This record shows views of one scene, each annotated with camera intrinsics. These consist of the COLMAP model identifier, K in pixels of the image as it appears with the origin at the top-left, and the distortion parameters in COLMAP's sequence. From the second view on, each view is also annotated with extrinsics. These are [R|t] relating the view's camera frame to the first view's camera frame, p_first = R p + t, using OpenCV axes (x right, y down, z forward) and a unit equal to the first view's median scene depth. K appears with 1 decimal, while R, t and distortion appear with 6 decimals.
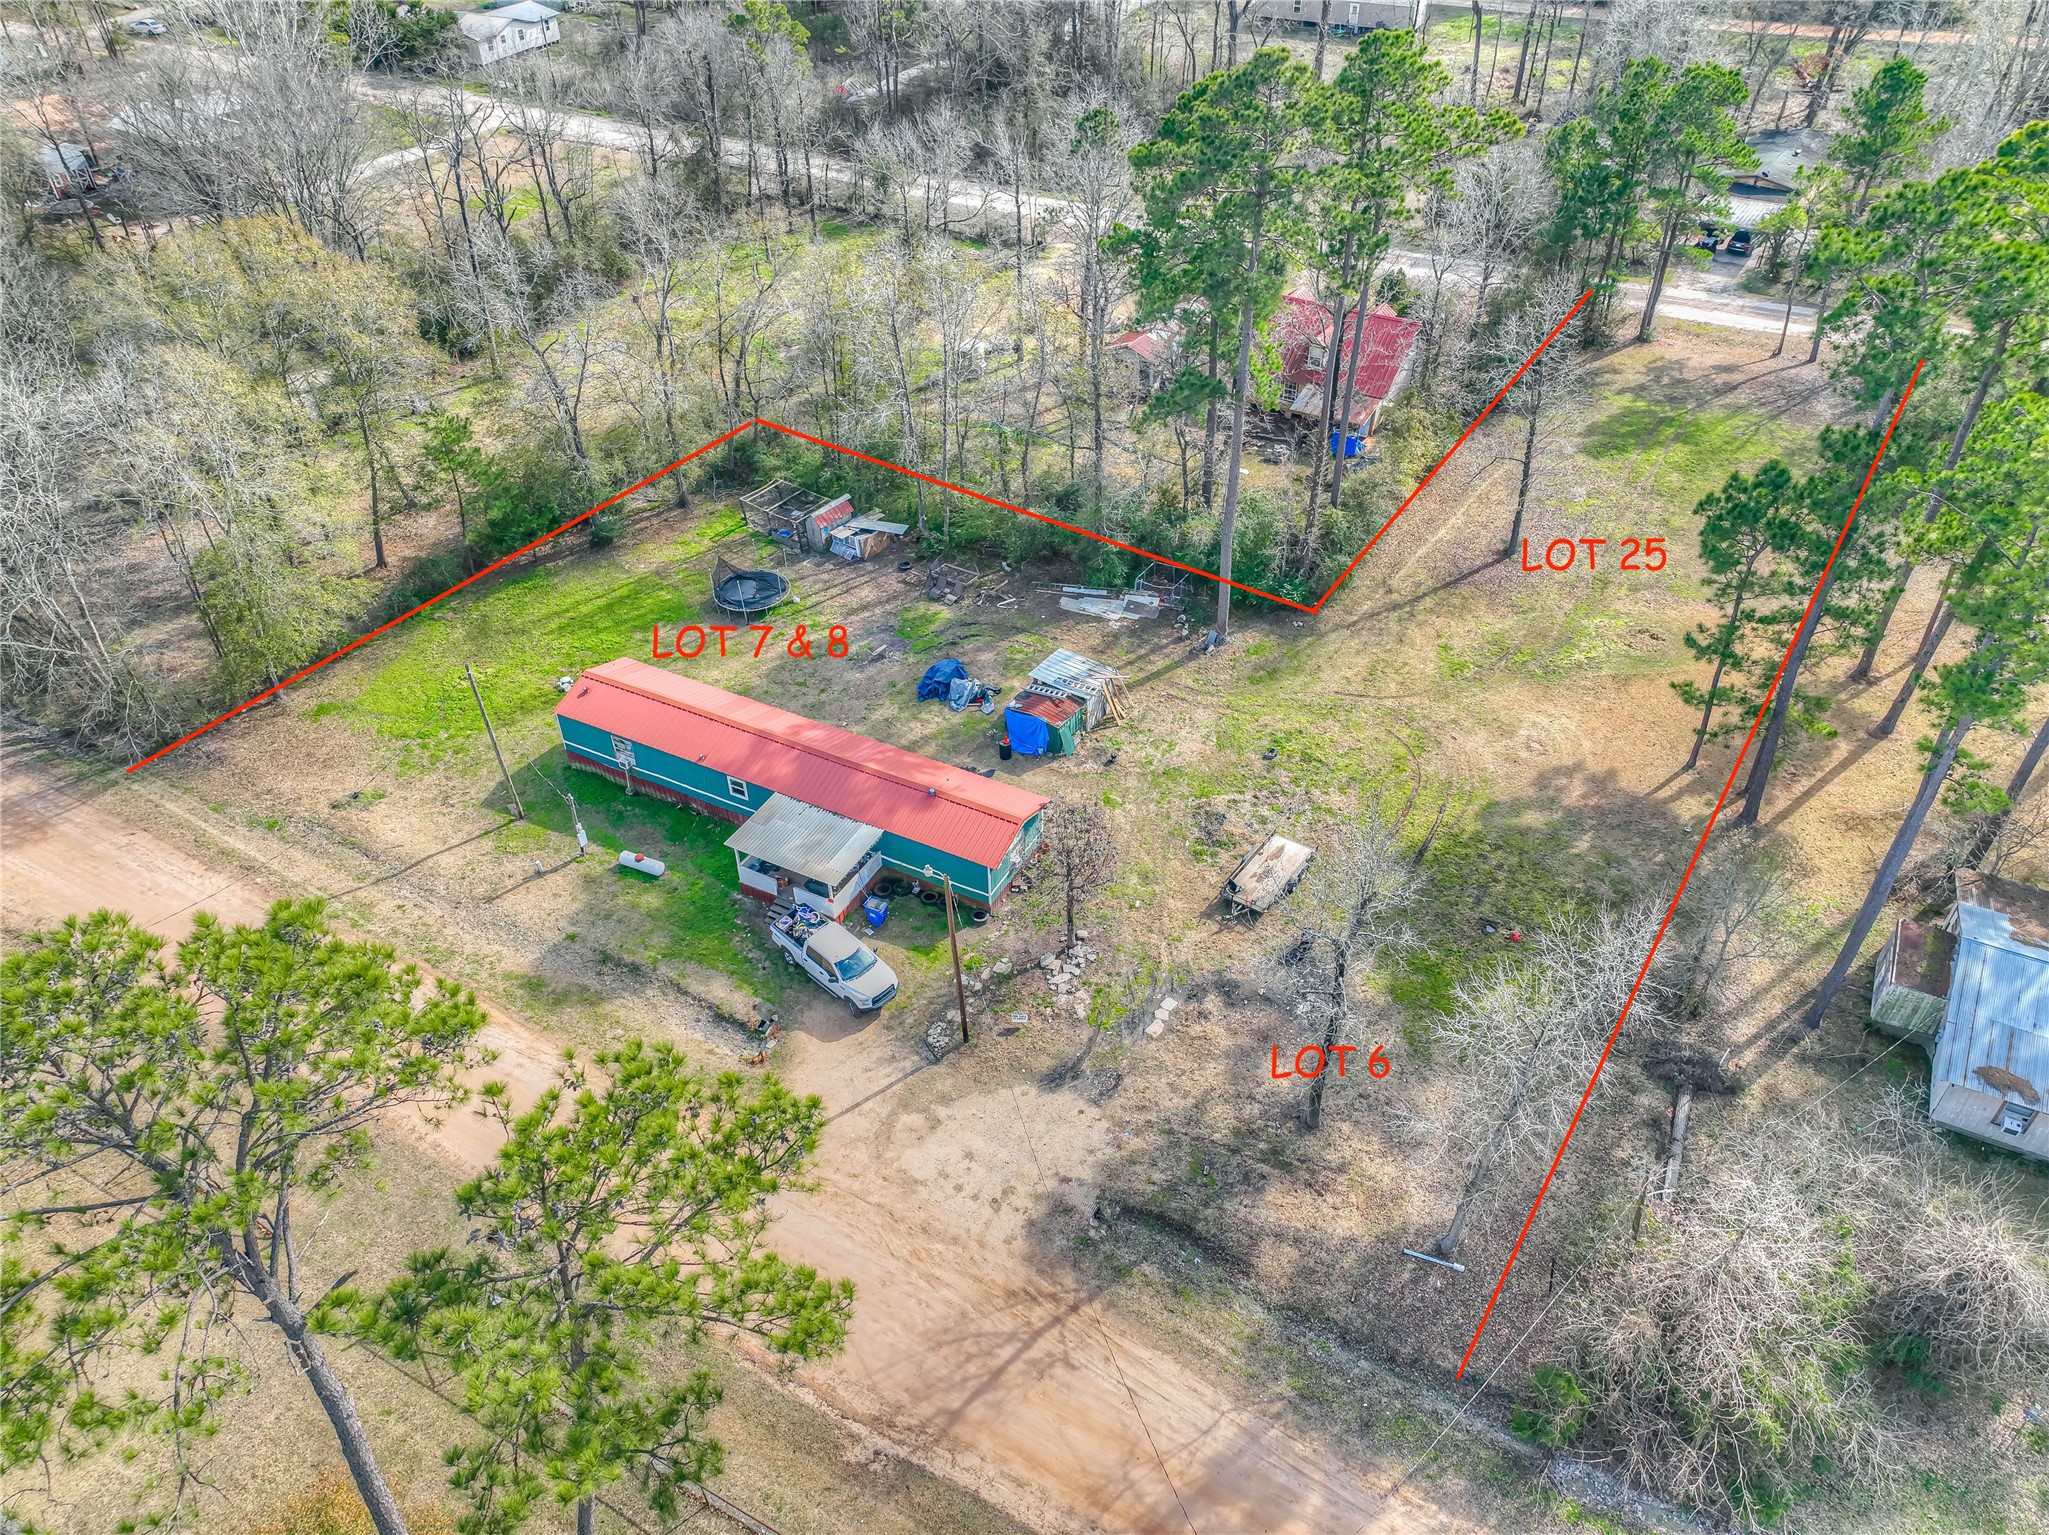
lens RADIAL K [[1440.9, 0, 1029.6], [0, 1440.9, 768.5], [0, 0, 1]] dist [0.007634, 0.026814]
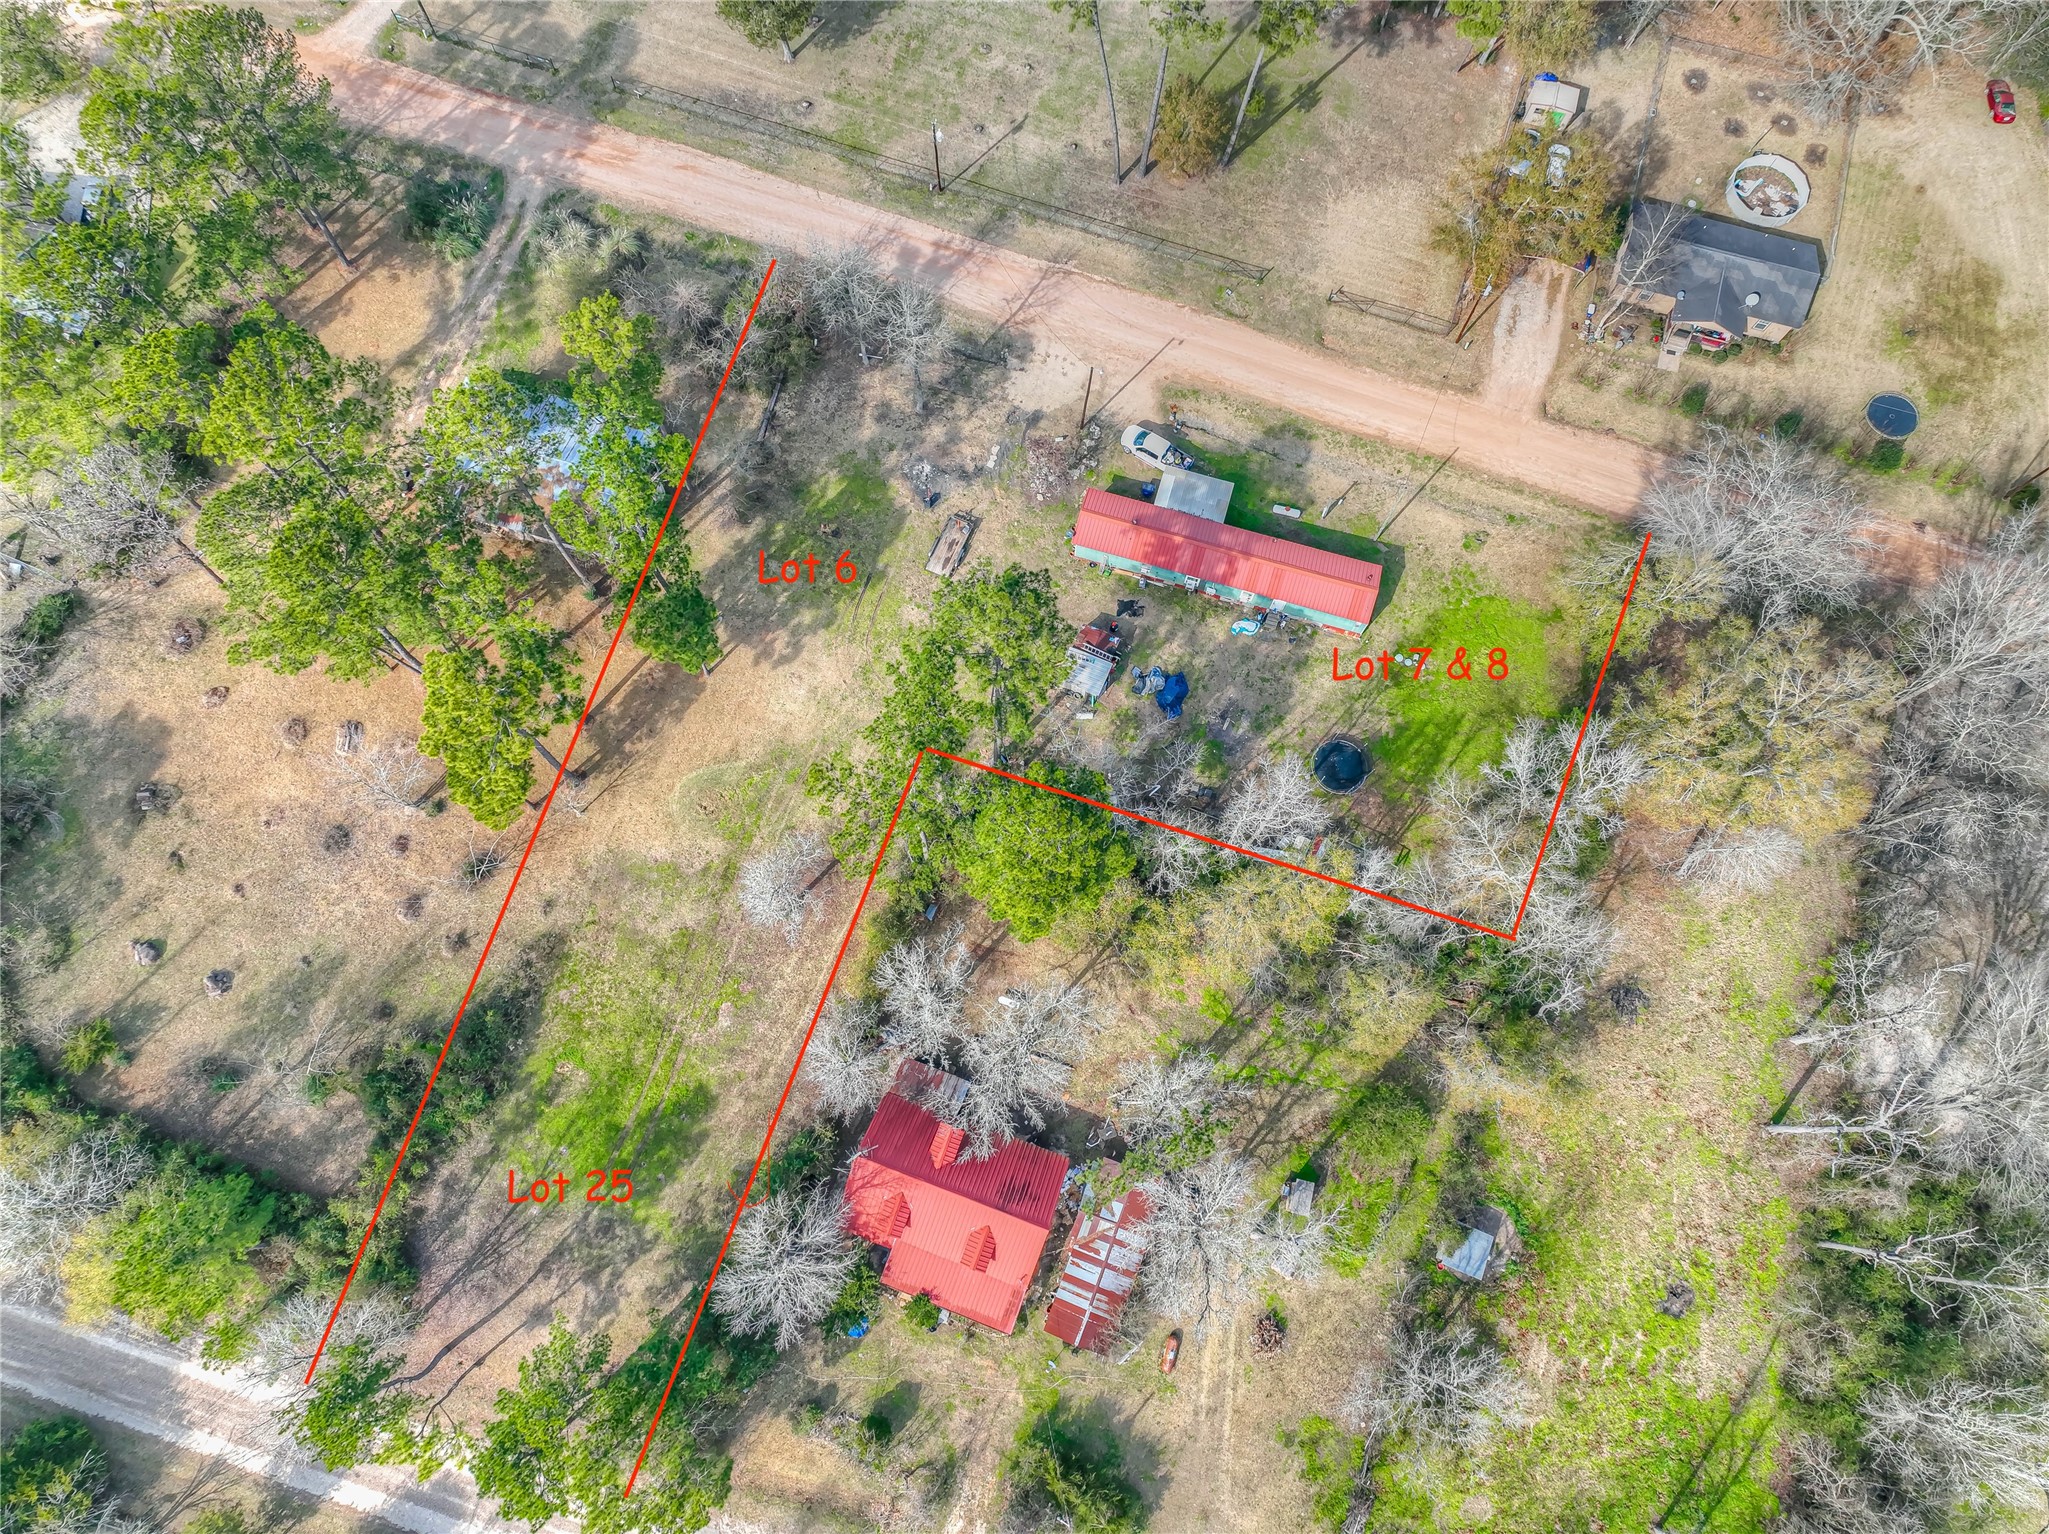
lens RADIAL K [[1440.9, 0, 1023.7], [0, 1440.9, 773.9], [0, 0, 1]] dist [0.007634, 0.026814]
pose [[-0.978837, 0.195039, -0.061948, 0.229582], [-0.133036, -0.376456, 0.916833, -1.644206], [0.155498, 0.905671, 0.394437, 0.512679]]
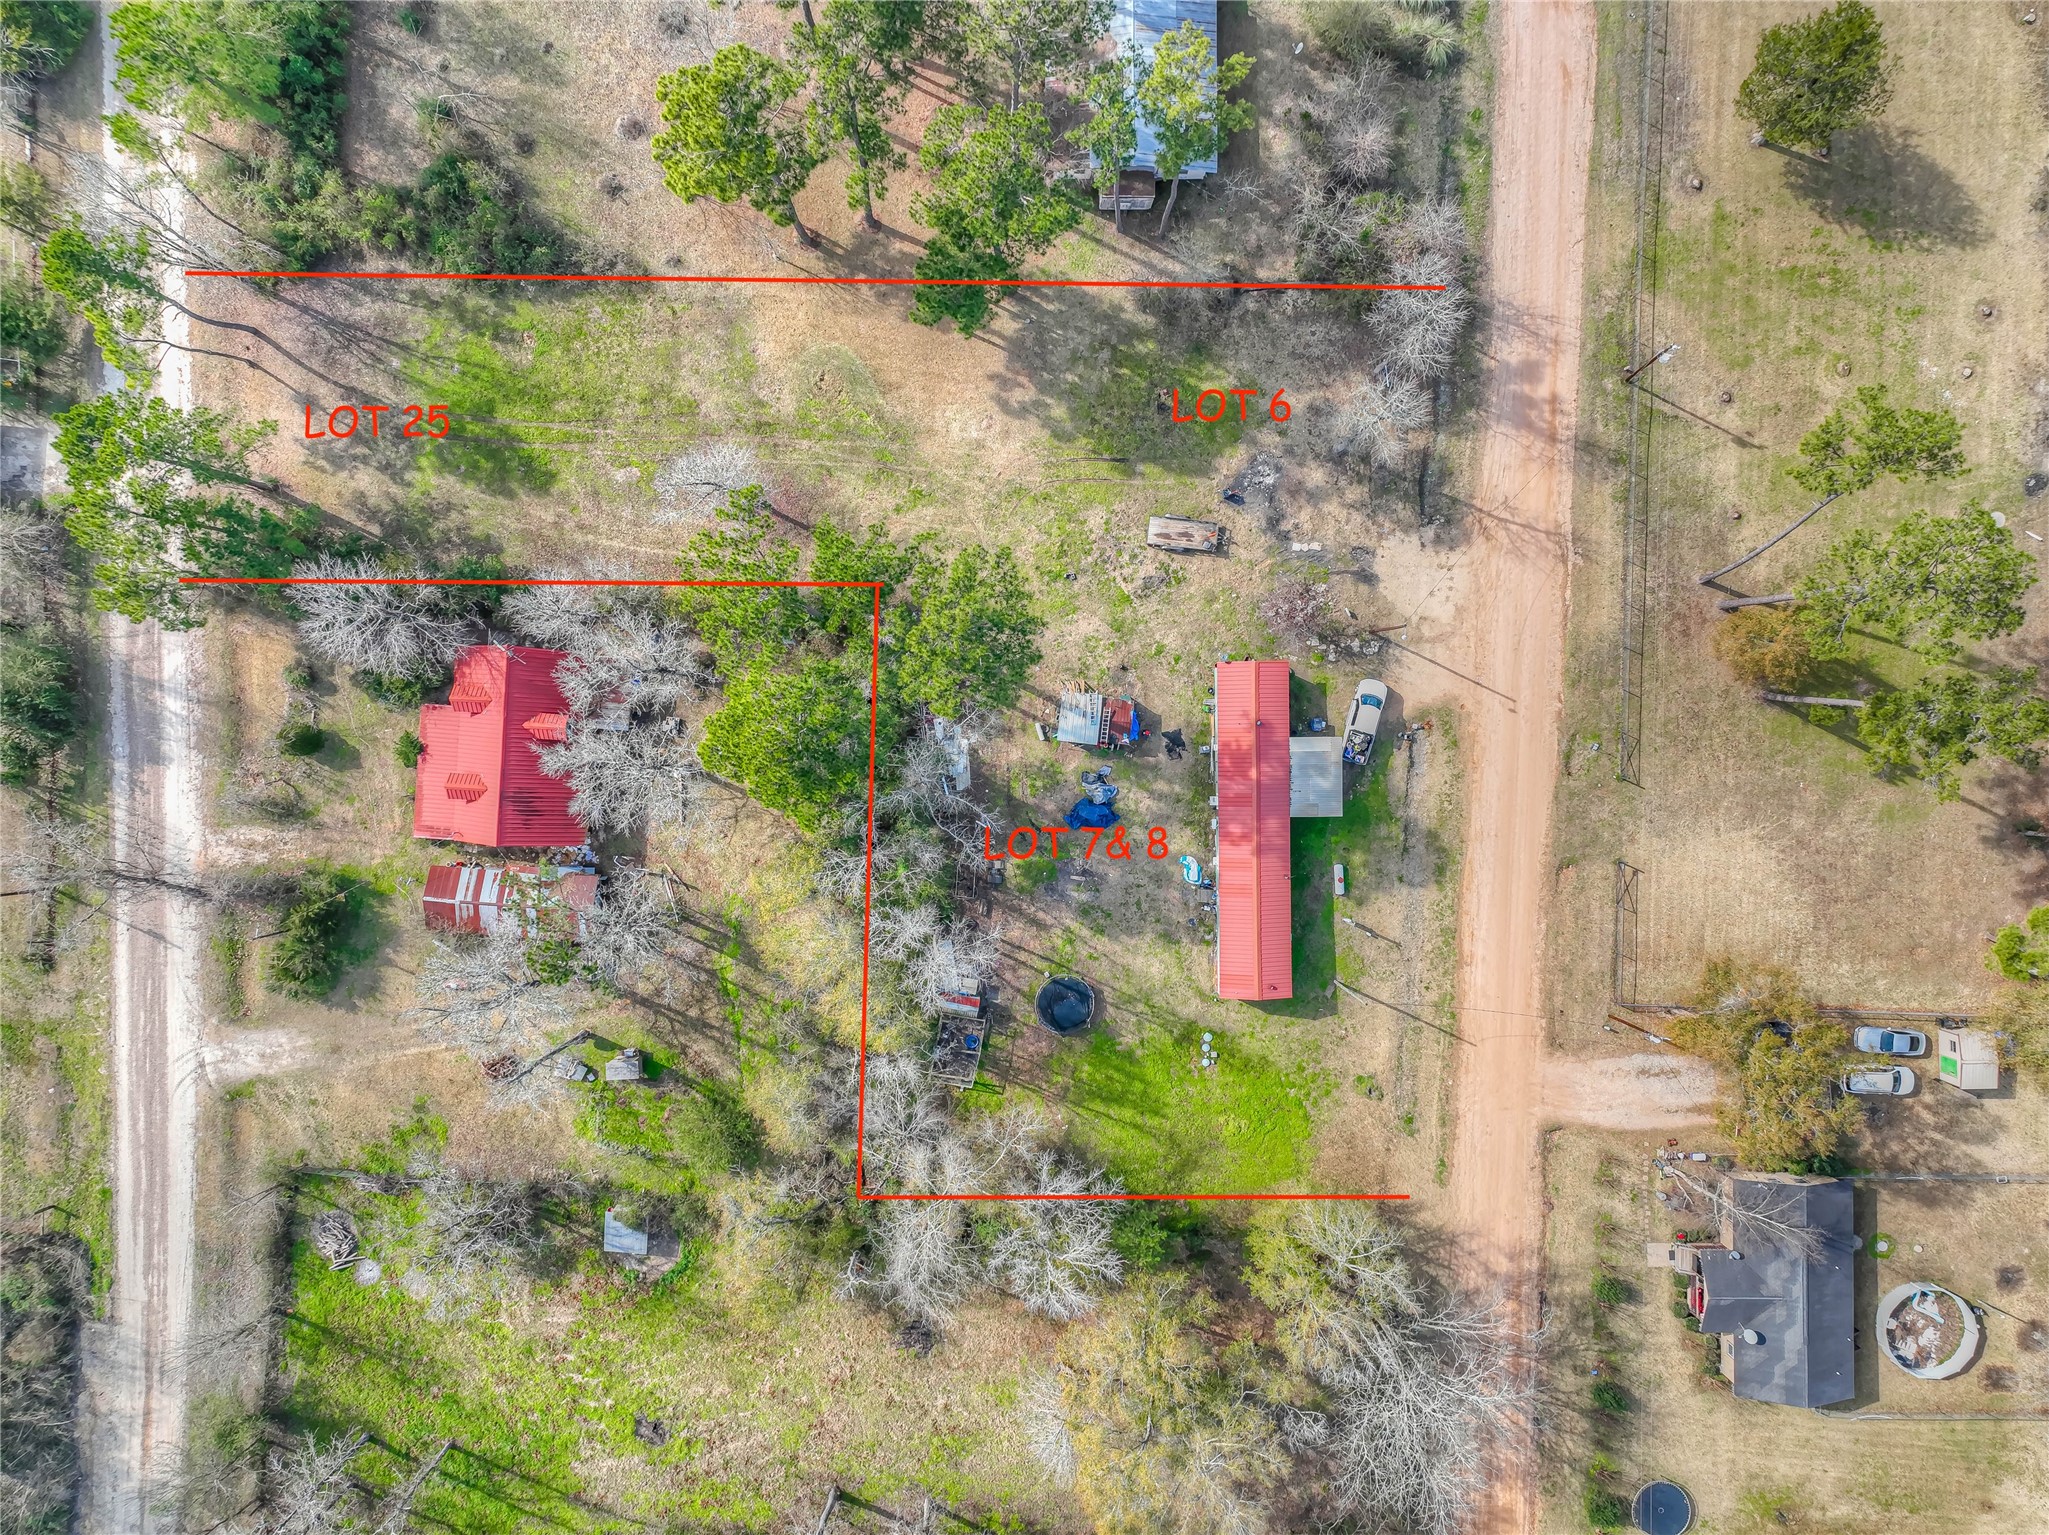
lens RADIAL K [[1440.9, 0, 1038.3], [0, 1440.9, 772.3], [0, 0, 1]] dist [0.007634, 0.026814]
pose [[-0.479298, -0.877651, -0.001421, 0.004865], [0.559411, -0.306749, 0.770041, -1.313714], [-0.676264, 0.368284, 0.637992, 0.135049]]
